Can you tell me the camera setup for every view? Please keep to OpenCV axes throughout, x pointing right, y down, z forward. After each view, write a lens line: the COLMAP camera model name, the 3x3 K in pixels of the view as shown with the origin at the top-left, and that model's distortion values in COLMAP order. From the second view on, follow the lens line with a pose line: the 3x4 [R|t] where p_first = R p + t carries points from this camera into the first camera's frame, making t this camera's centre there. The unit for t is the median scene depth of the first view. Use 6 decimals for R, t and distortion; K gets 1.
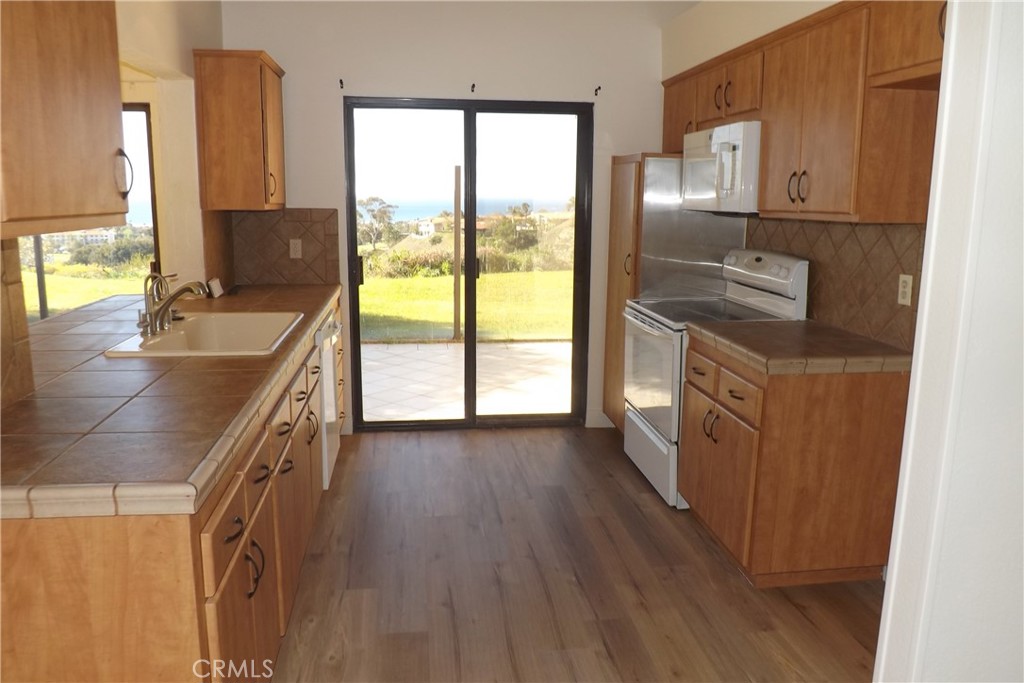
lens RADIAL K [[733.8, 0, 514.1], [0, 733.8, 329.1], [0, 0, 1]] dist [-0.070207, 0.019288]
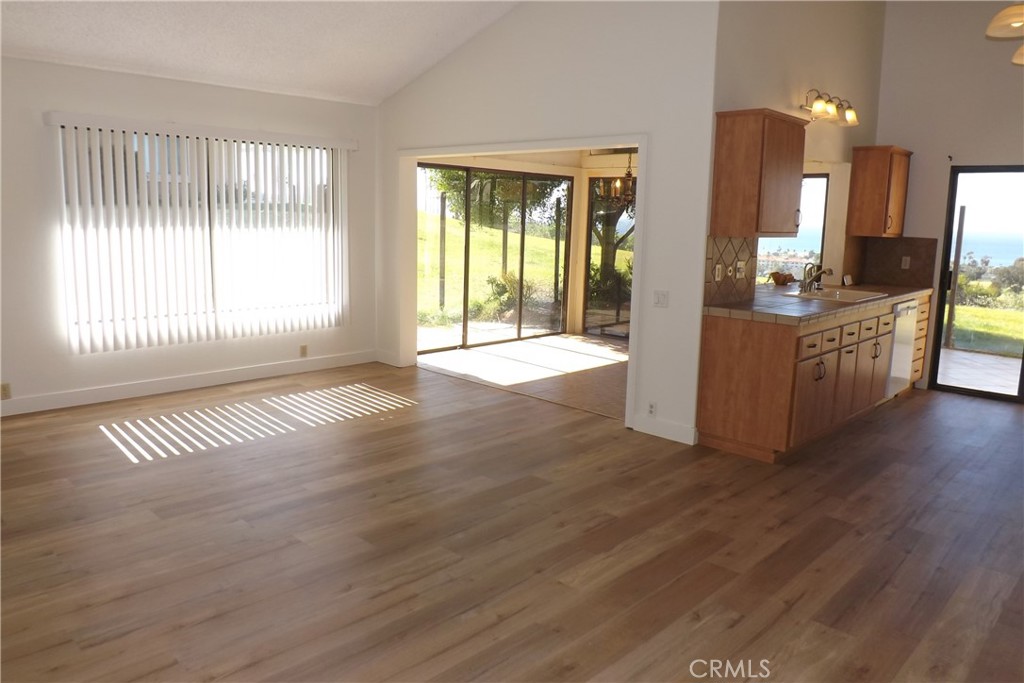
lens RADIAL K [[733.8, 0, 502.8], [0, 733.8, 334.9], [0, 0, 1]] dist [-0.070207, 0.019288]
pose [[0.614780, 0.127118, -0.778387, 0.380658], [-0.154403, 0.987227, 0.039273, 0.112879], [0.773437, 0.096041, 0.626555, -0.611025]]
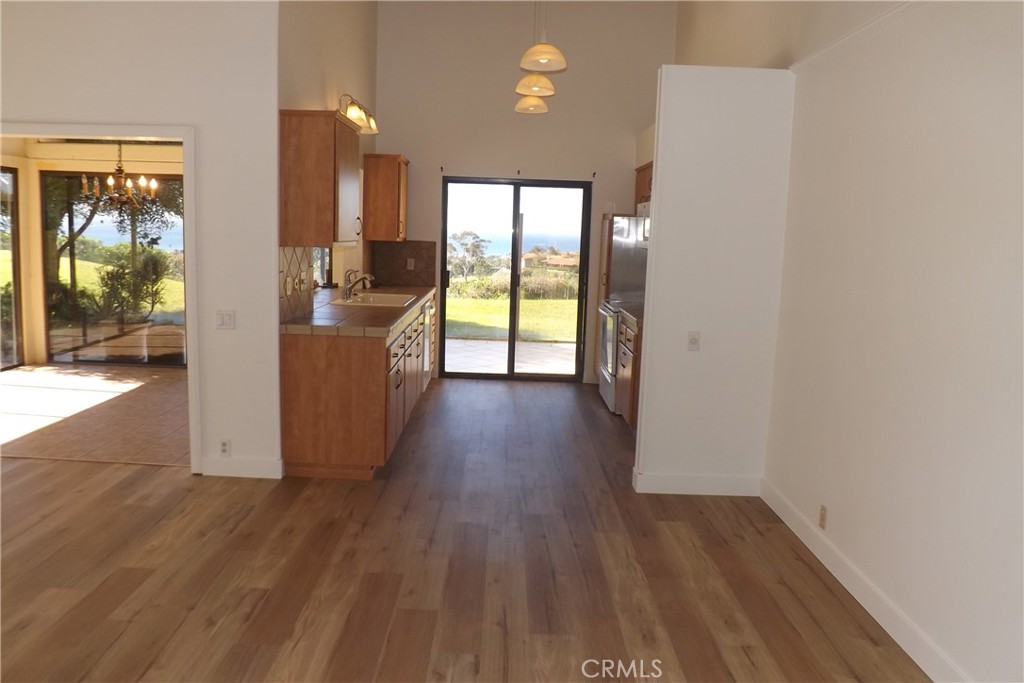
lens RADIAL K [[733.8, 0, 511.8], [0, 733.8, 332.8], [0, 0, 1]] dist [-0.070207, 0.019288]
pose [[0.991569, 0.041589, -0.122724, 0.144493], [-0.046956, 0.998048, -0.041168, 0.104283], [0.120773, 0.046584, 0.991587, -0.633528]]
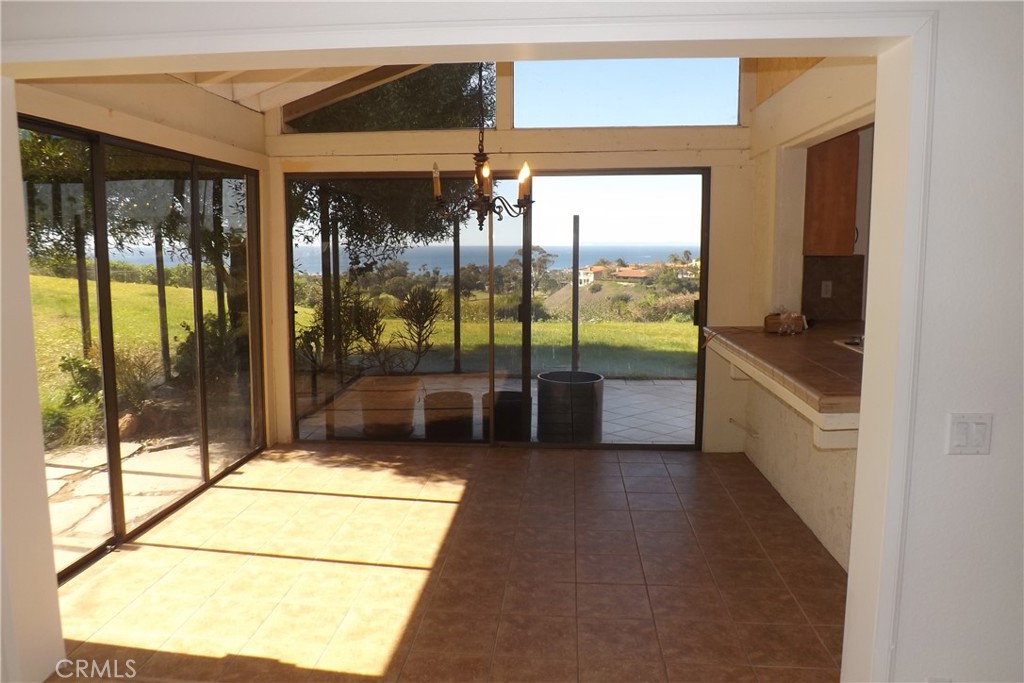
lens RADIAL K [[733.8, 0, 505.3], [0, 733.8, 333.9], [0, 0, 1]] dist [-0.070207, 0.019288]
pose [[0.976406, 0.010187, -0.215704, -0.534597], [-0.022864, 0.998149, -0.056357, 0.035149], [0.214730, 0.059959, 0.974831, -0.219561]]
